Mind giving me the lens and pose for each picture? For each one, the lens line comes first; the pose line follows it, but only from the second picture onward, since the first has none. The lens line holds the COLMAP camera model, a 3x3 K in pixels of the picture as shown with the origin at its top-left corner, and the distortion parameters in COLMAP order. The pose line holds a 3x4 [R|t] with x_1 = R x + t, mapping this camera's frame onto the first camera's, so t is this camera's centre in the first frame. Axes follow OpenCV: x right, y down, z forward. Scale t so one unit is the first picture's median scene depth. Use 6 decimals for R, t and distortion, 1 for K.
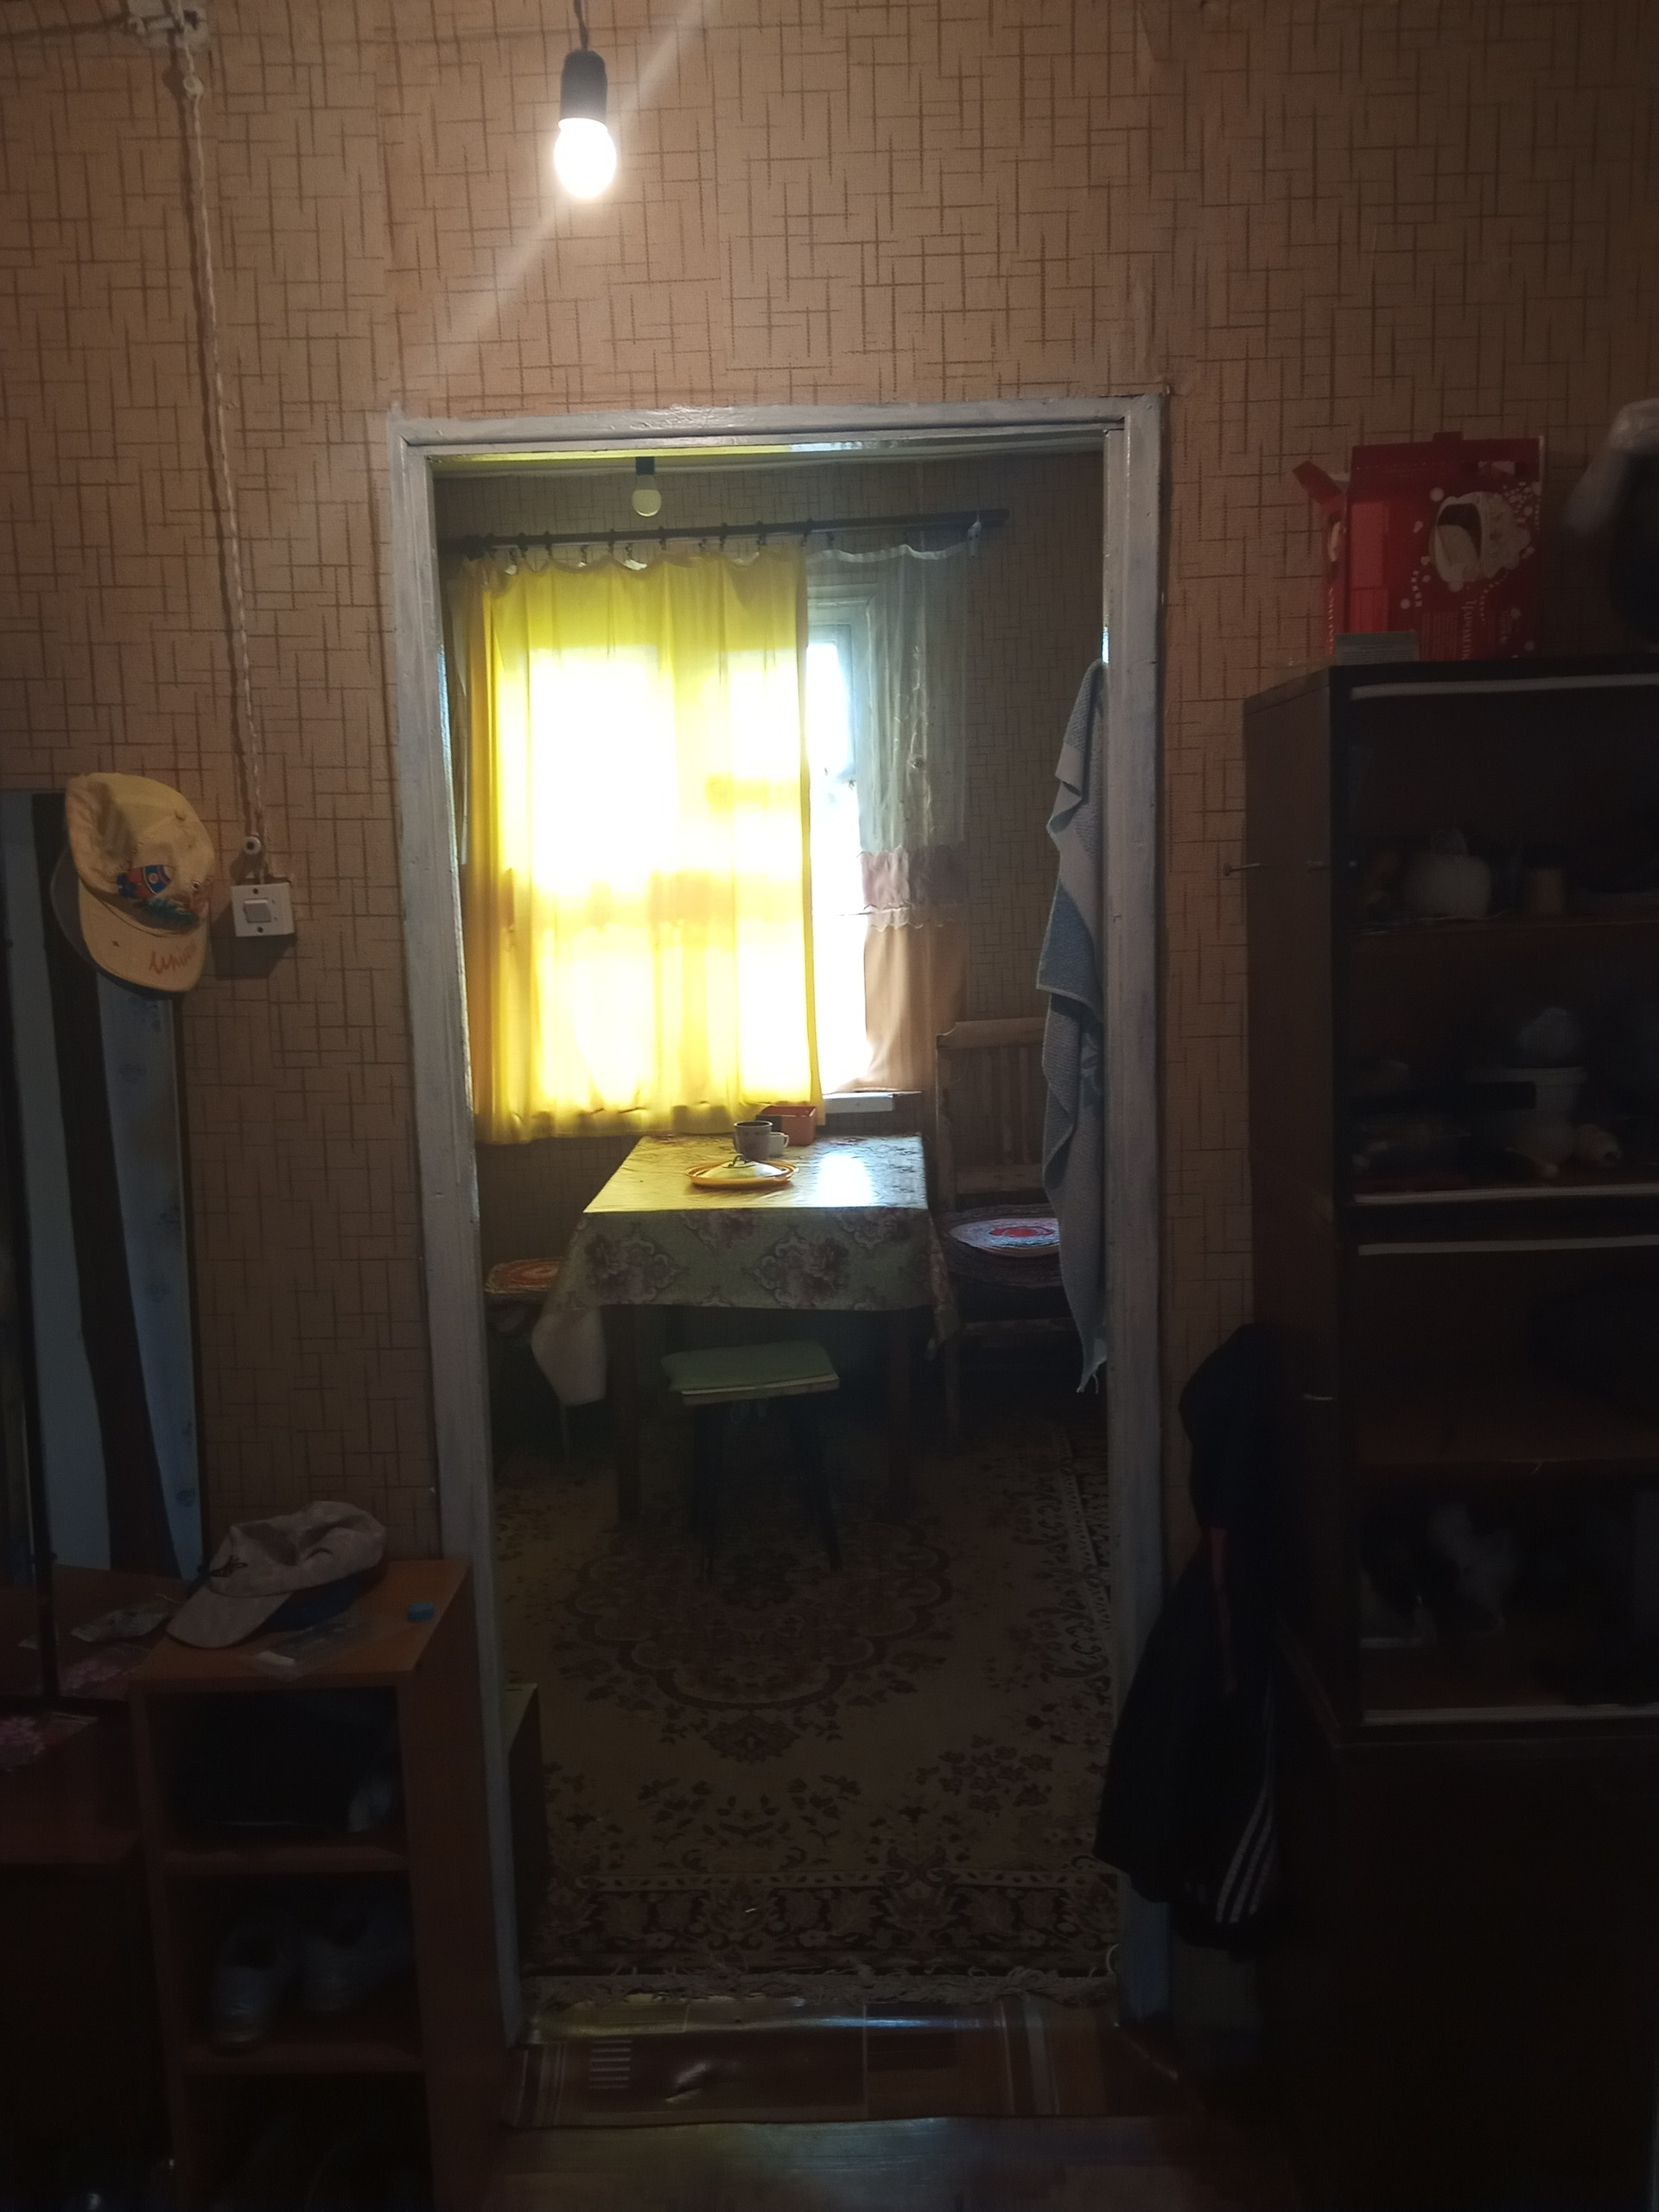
lens RADIAL K [[1833.8, 0, 829.5], [0, 1833.8, 1106.0], [0, 0, 1]] dist [0.100814, -0.187558]
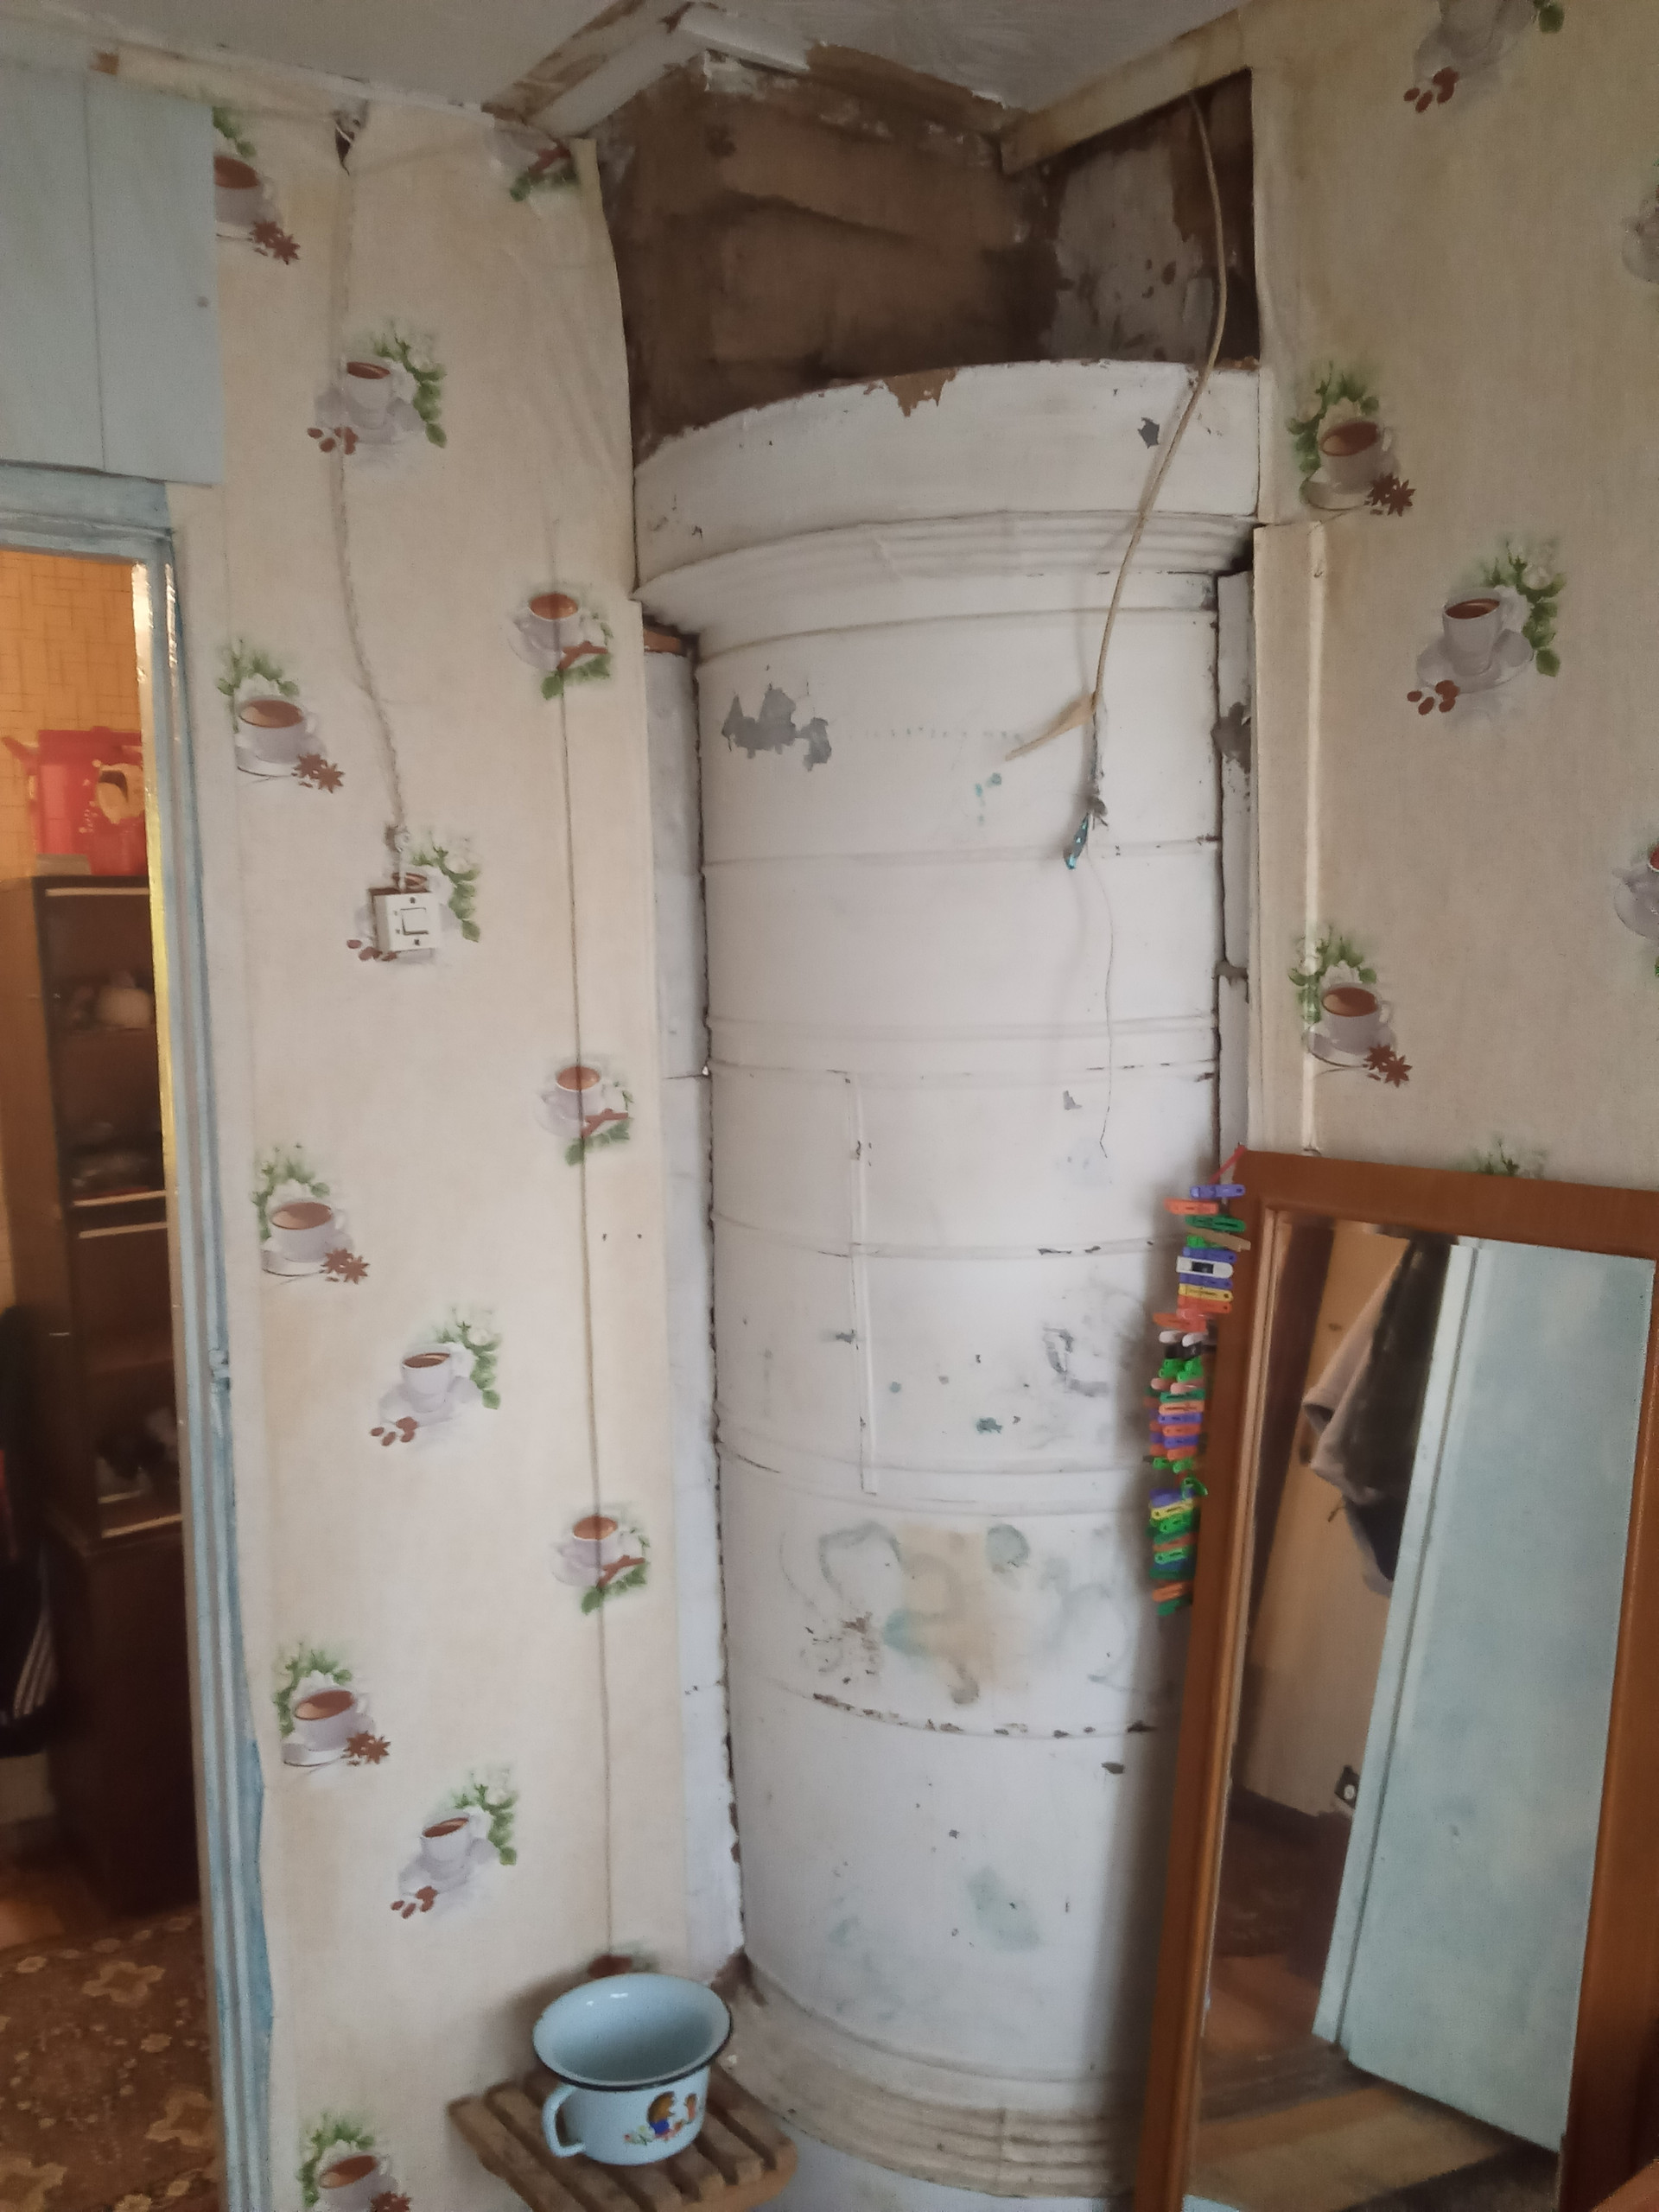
lens RADIAL K [[1833.8, 0, 829.5], [0, 1833.8, 1106.0], [0, 0, 1]] dist [0.100814, -0.187558]
pose [[0.796803, -0.049833, 0.602181, -0.114145], [0.084982, 0.995930, -0.030031, 0.050174], [-0.598233, 0.075104, 0.797795, -0.487965]]
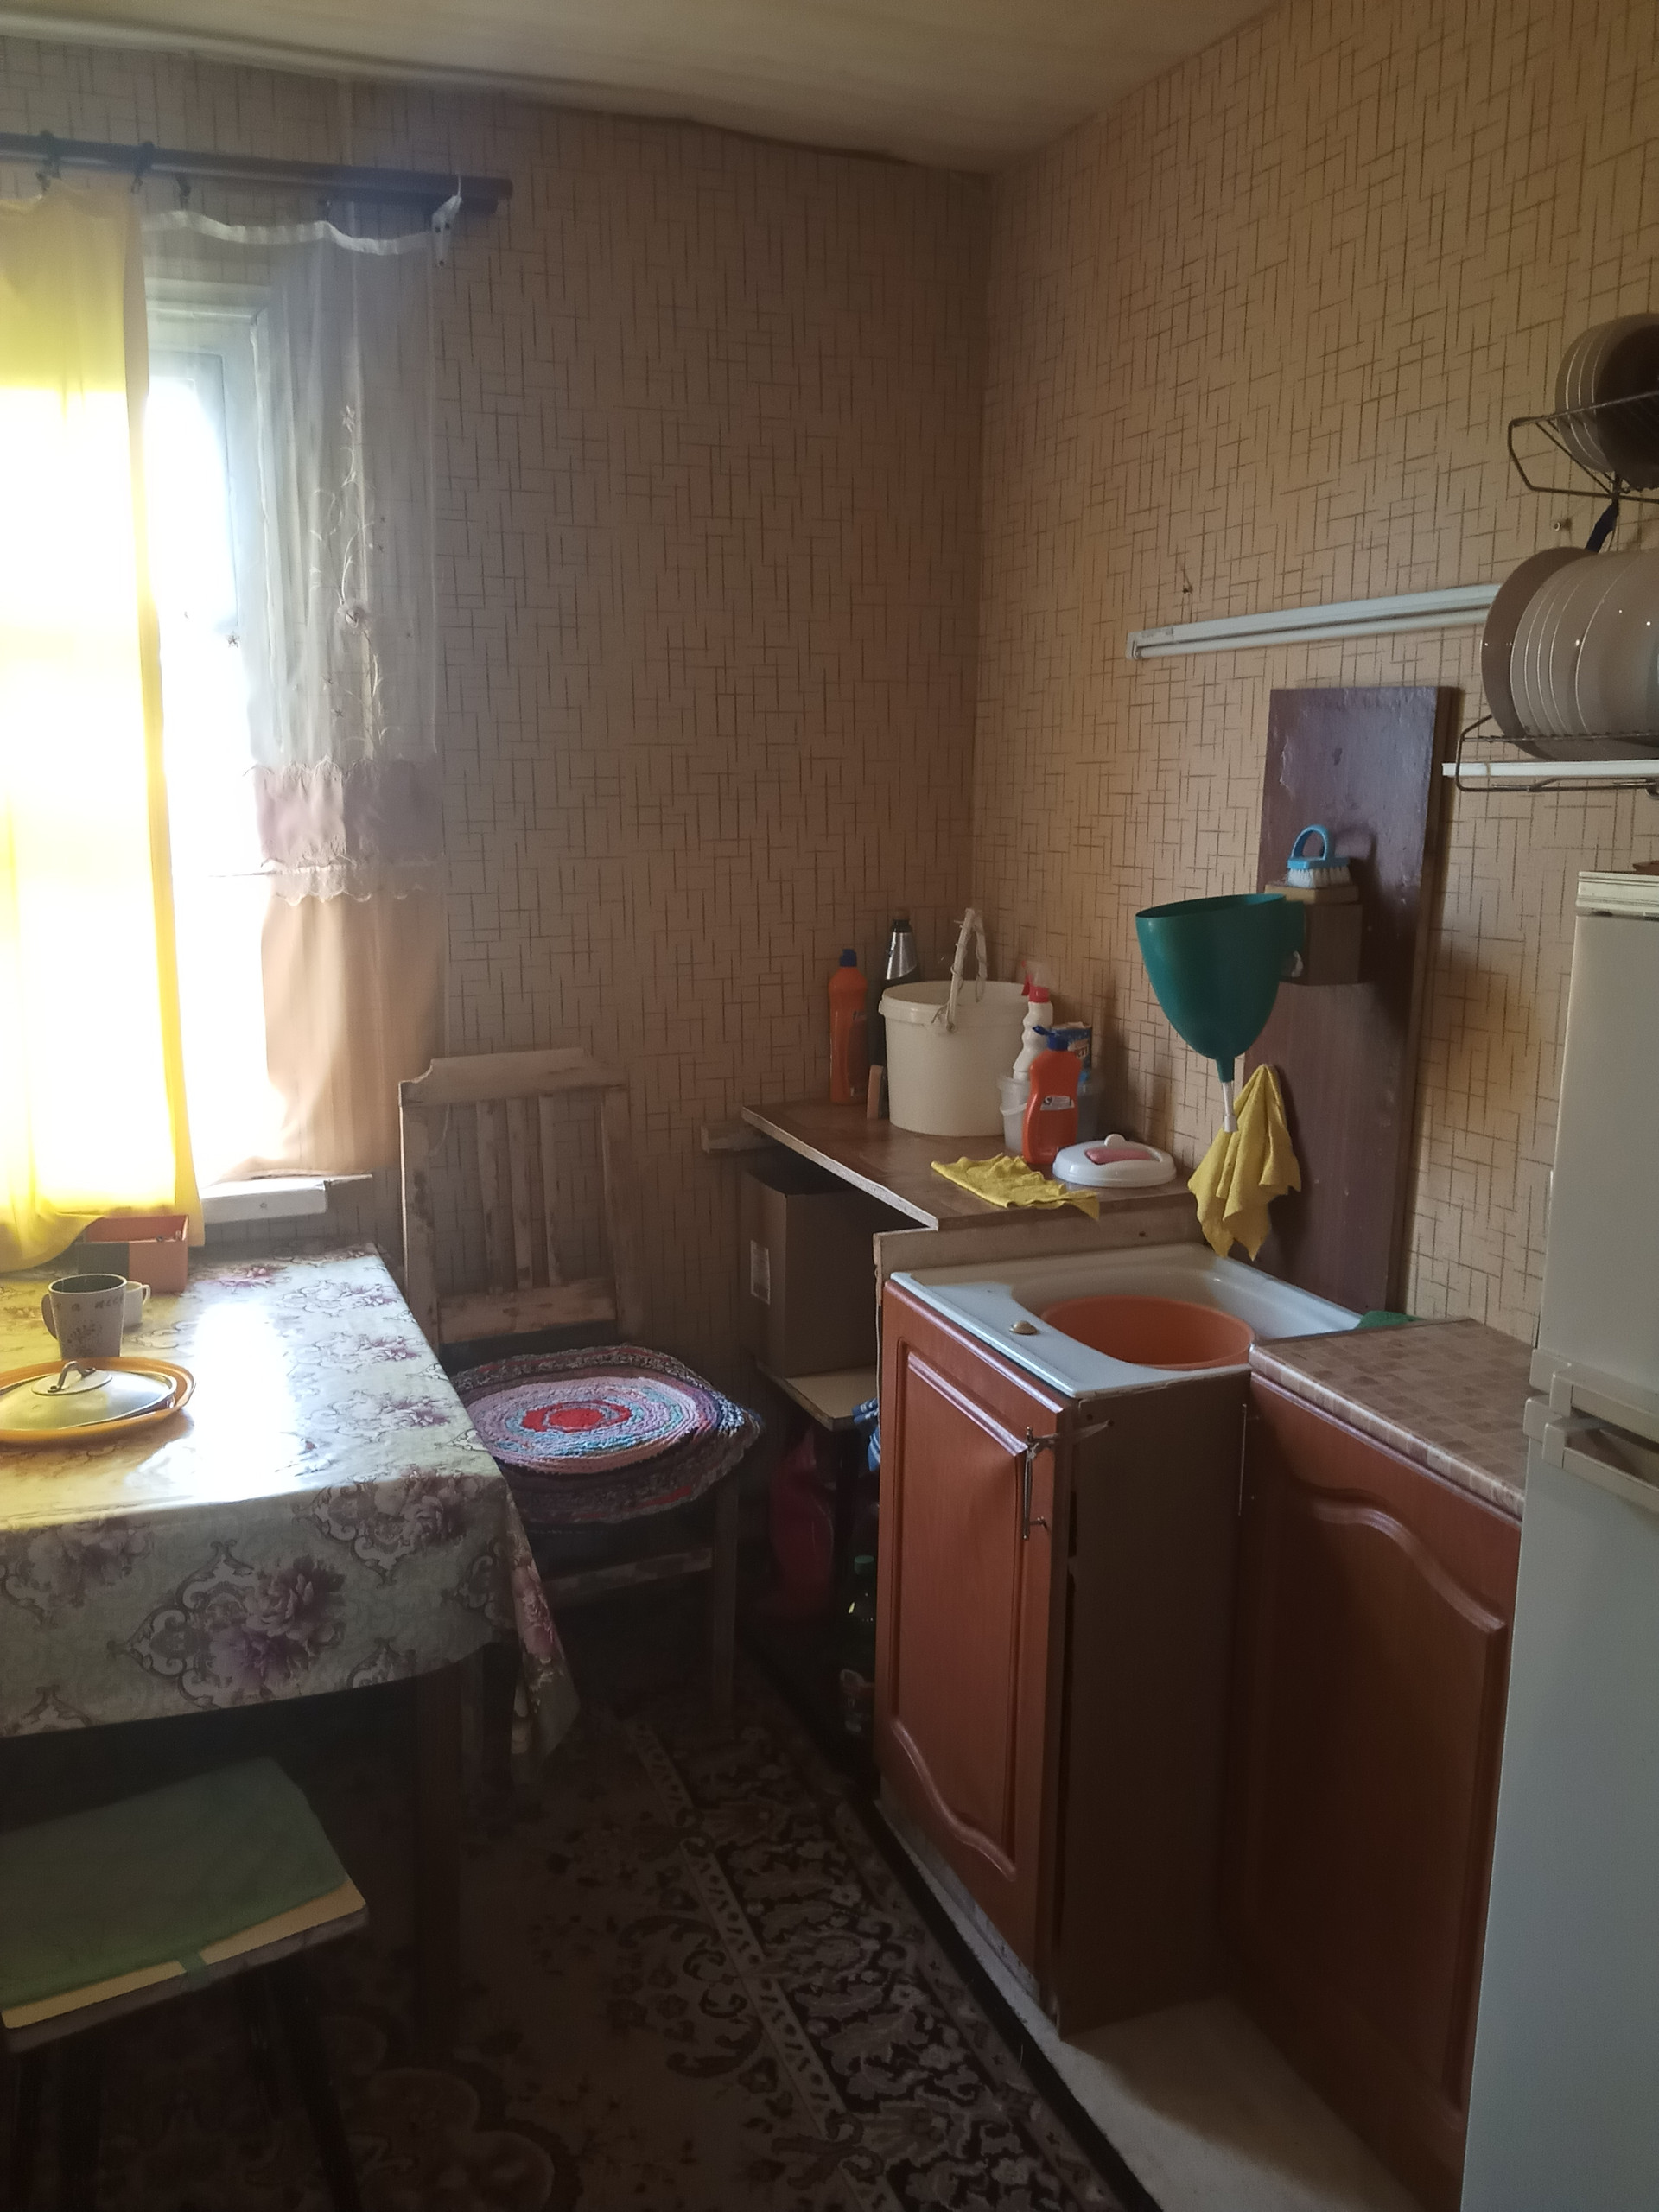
lens RADIAL K [[1833.8, 0, 829.5], [0, 1833.8, 1106.0], [0, 0, 1]] dist [0.100814, -0.187558]
pose [[0.918585, -0.037154, 0.393474, -0.050342], [0.022597, 0.998880, 0.041568, -0.054287], [-0.394578, -0.029292, 0.918395, 0.411262]]
